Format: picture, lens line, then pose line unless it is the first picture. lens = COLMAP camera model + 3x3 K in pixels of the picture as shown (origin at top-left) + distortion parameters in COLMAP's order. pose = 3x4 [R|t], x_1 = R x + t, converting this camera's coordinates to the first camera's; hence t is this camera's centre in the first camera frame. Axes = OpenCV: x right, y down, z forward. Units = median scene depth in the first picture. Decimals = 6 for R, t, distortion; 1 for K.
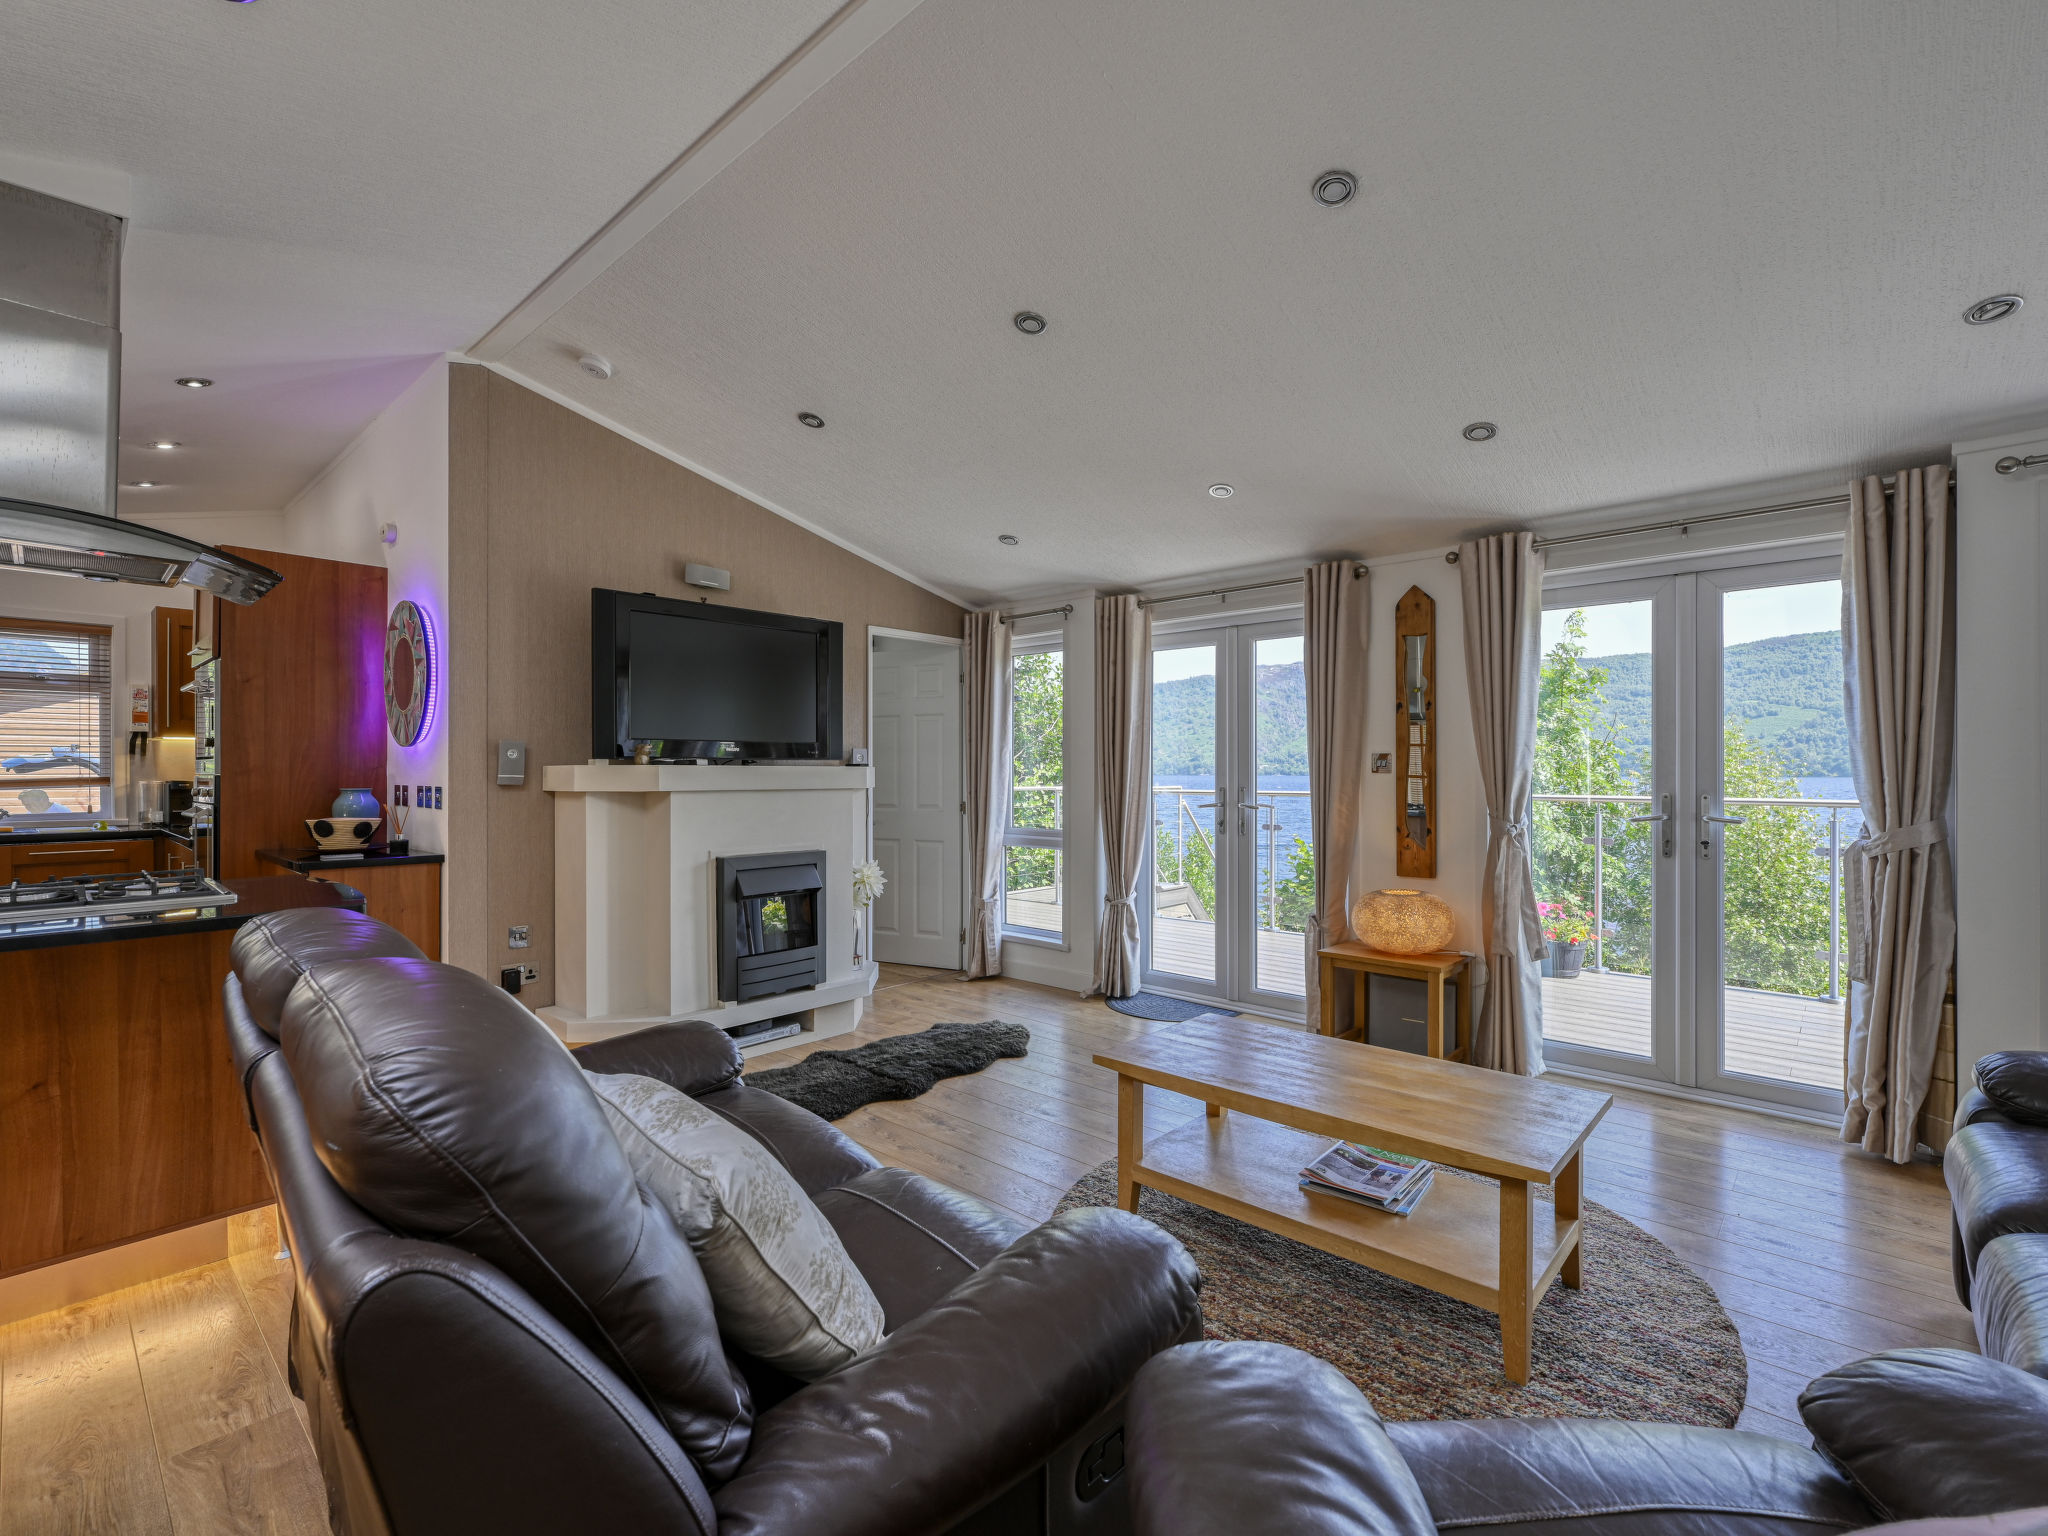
lens RADIAL K [[928.9, 0, 1020.5], [0, 928.9, 773.8], [0, 0, 1]] dist [-0.001200, 0.000068]
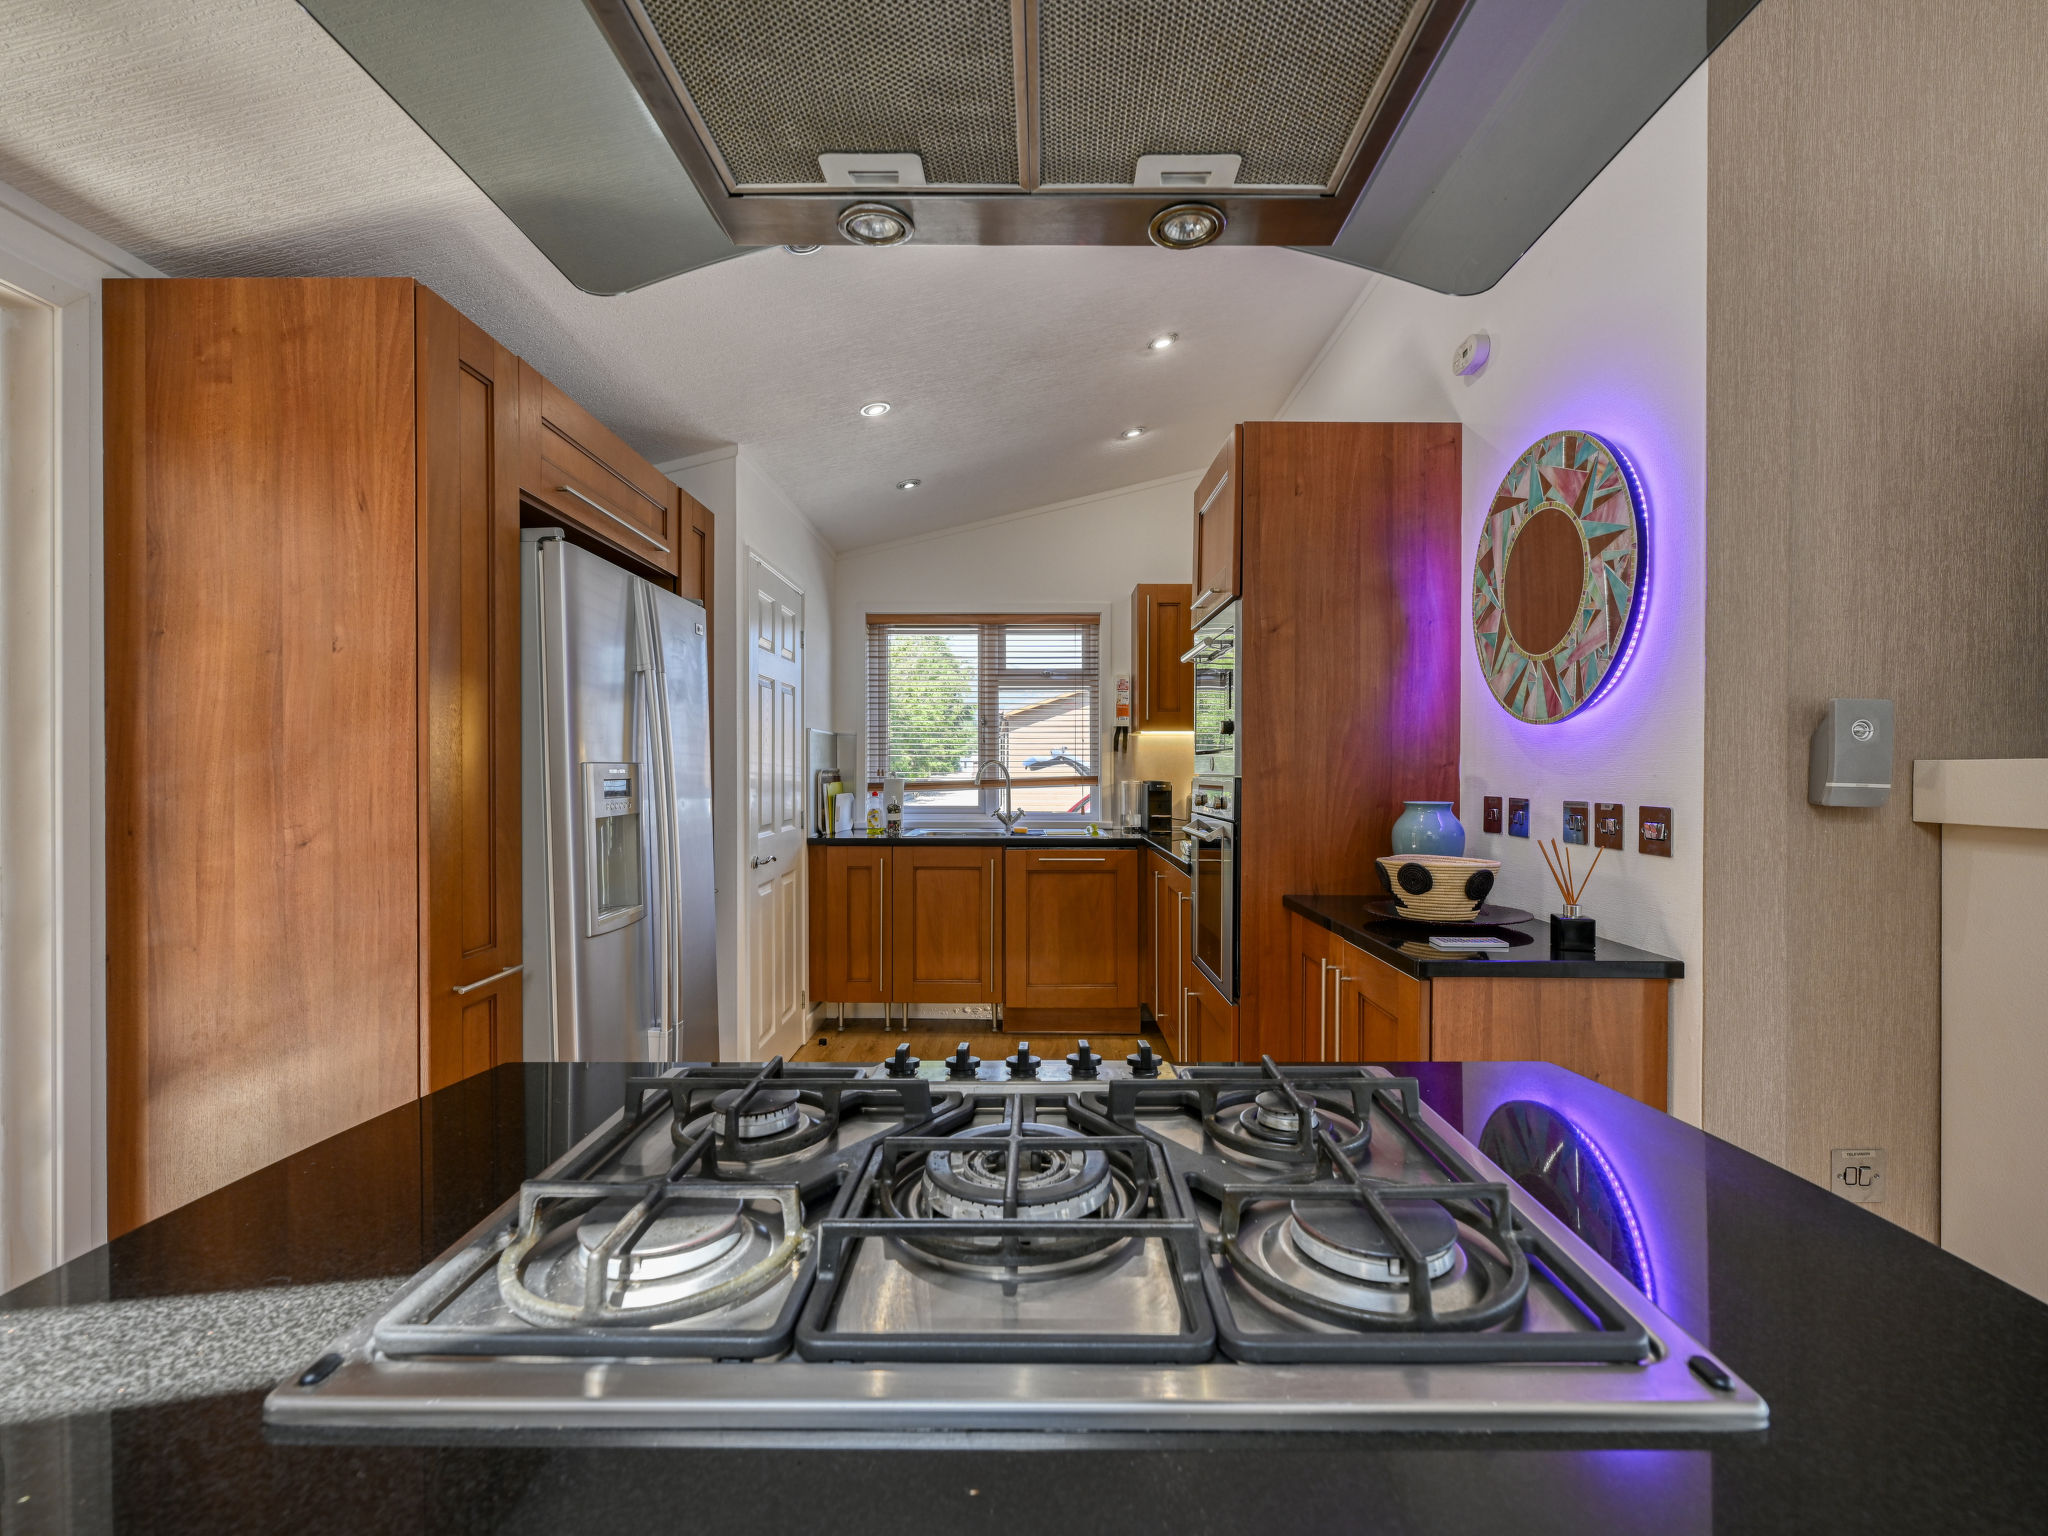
lens RADIAL K [[906.6, 0, 1029.8], [0, 906.6, 771.7], [0, 0, 1]] dist [-0.000055, -0.000055]
pose [[0.676985, 0.002959, -0.735991, -0.447024], [-0.002279, 0.999996, 0.001924, -0.003126], [0.735993, 0.000375, 0.676989, 0.416174]]
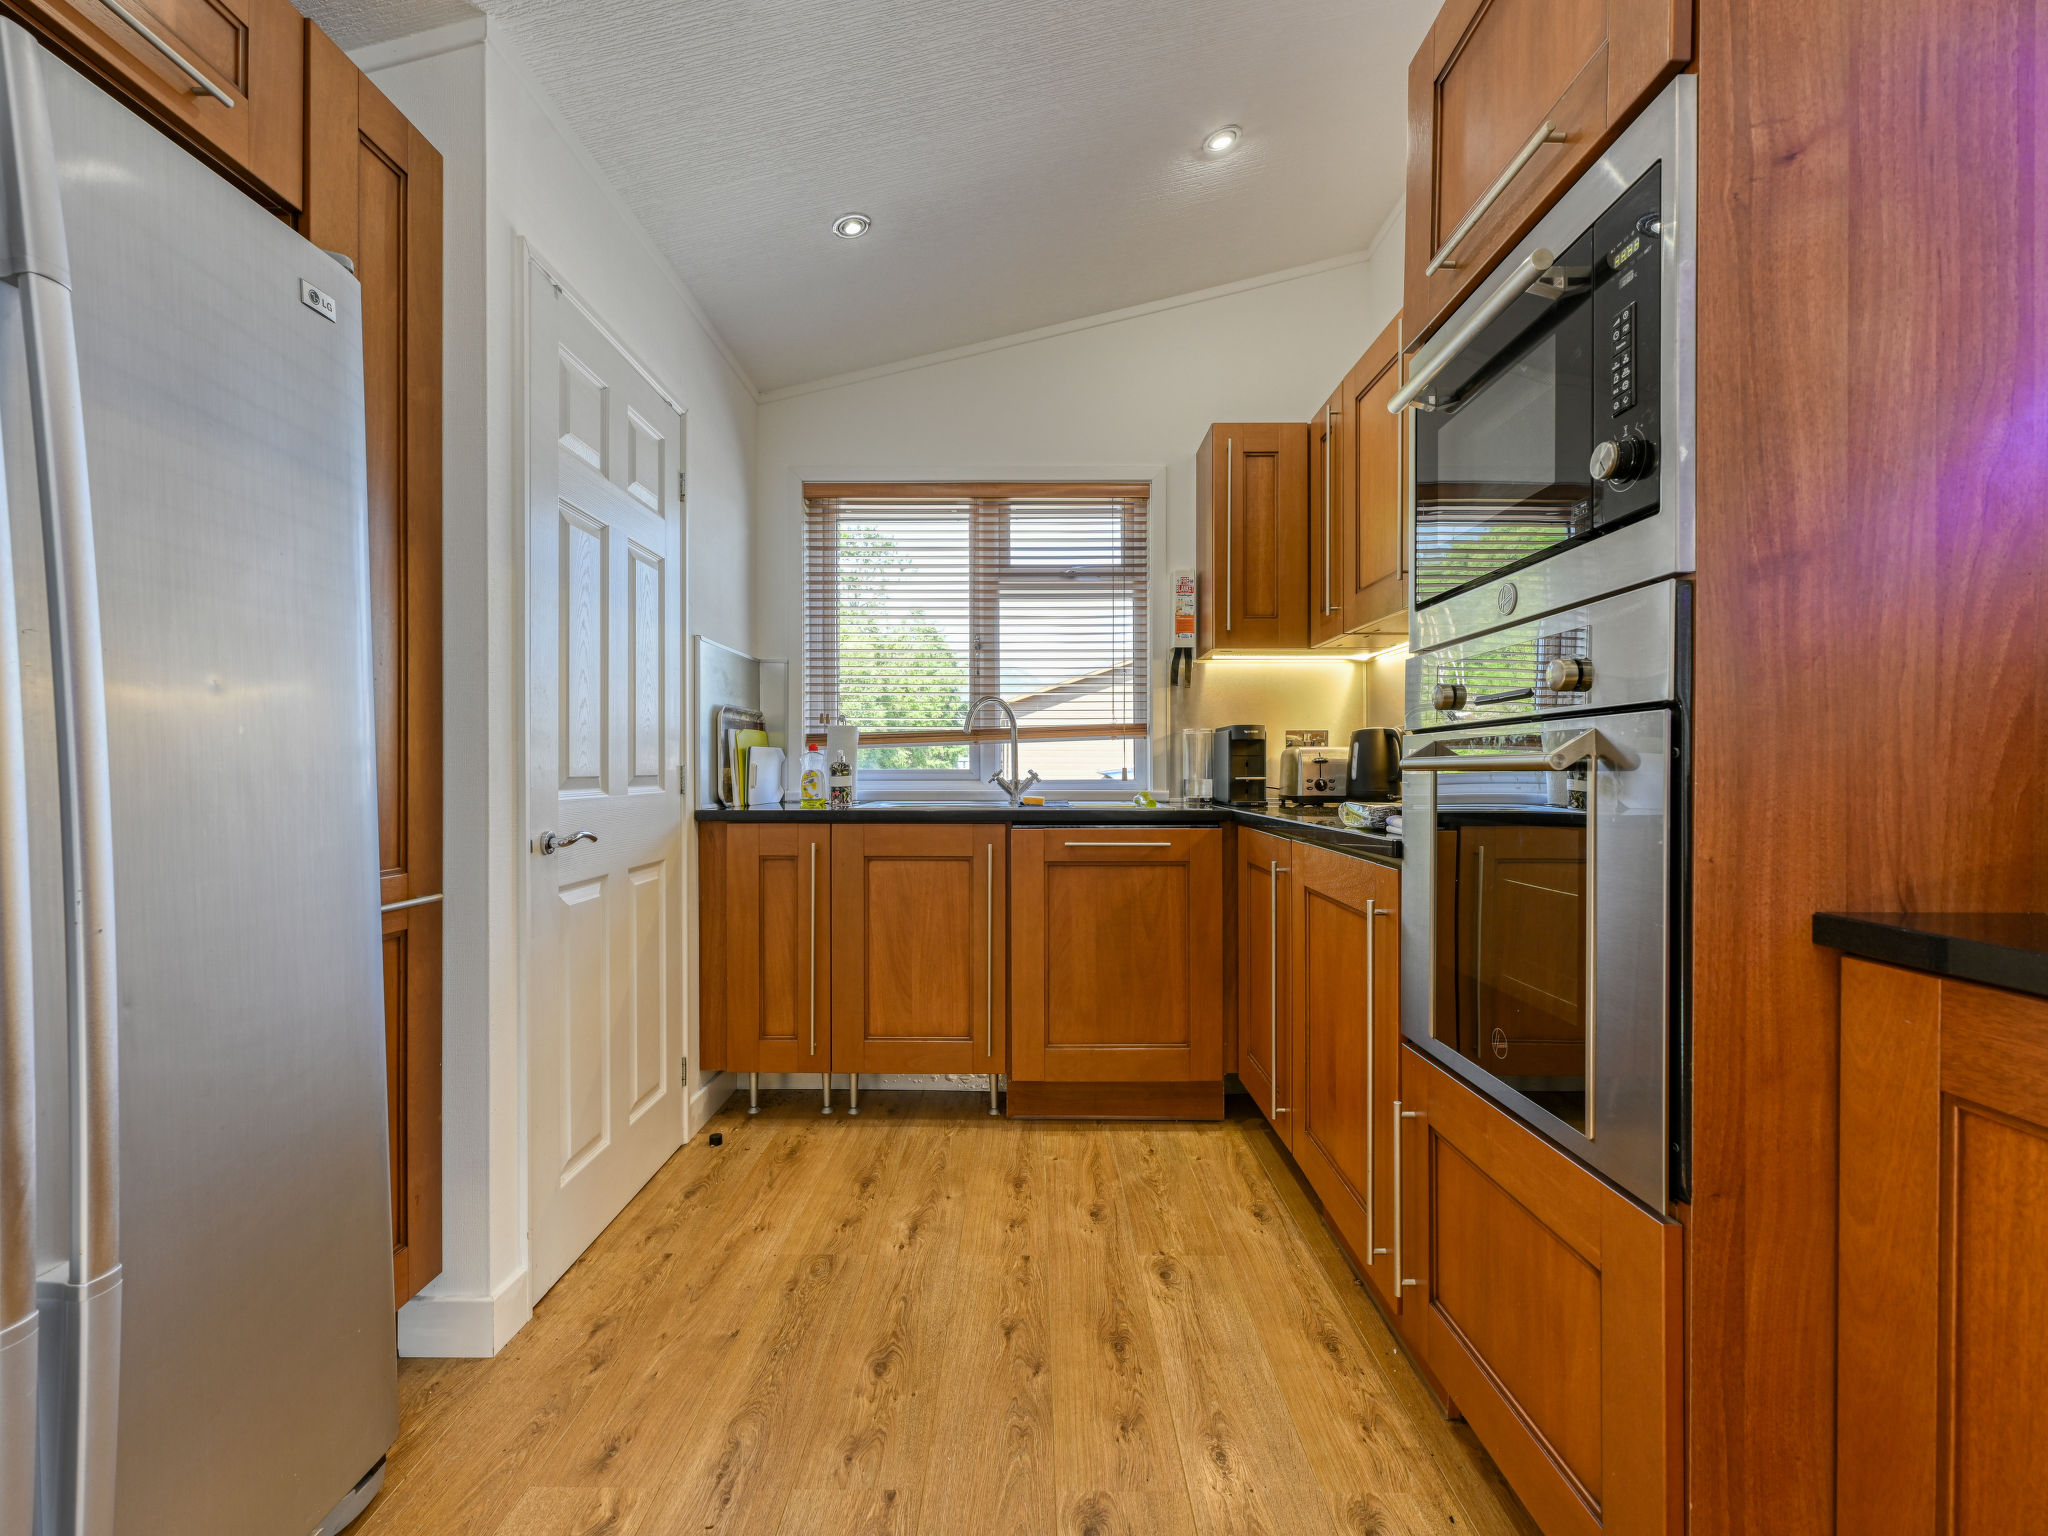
lens RADIAL K [[906.6, 0, 1029.8], [0, 906.6, 771.7], [0, 0, 1]] dist [-0.000055, -0.000055]
pose [[0.677584, 0.002396, -0.735441, -0.729880], [-0.001693, 0.999997, 0.001698, 0.044203], [0.735443, 0.000095, 0.677586, 0.657133]]
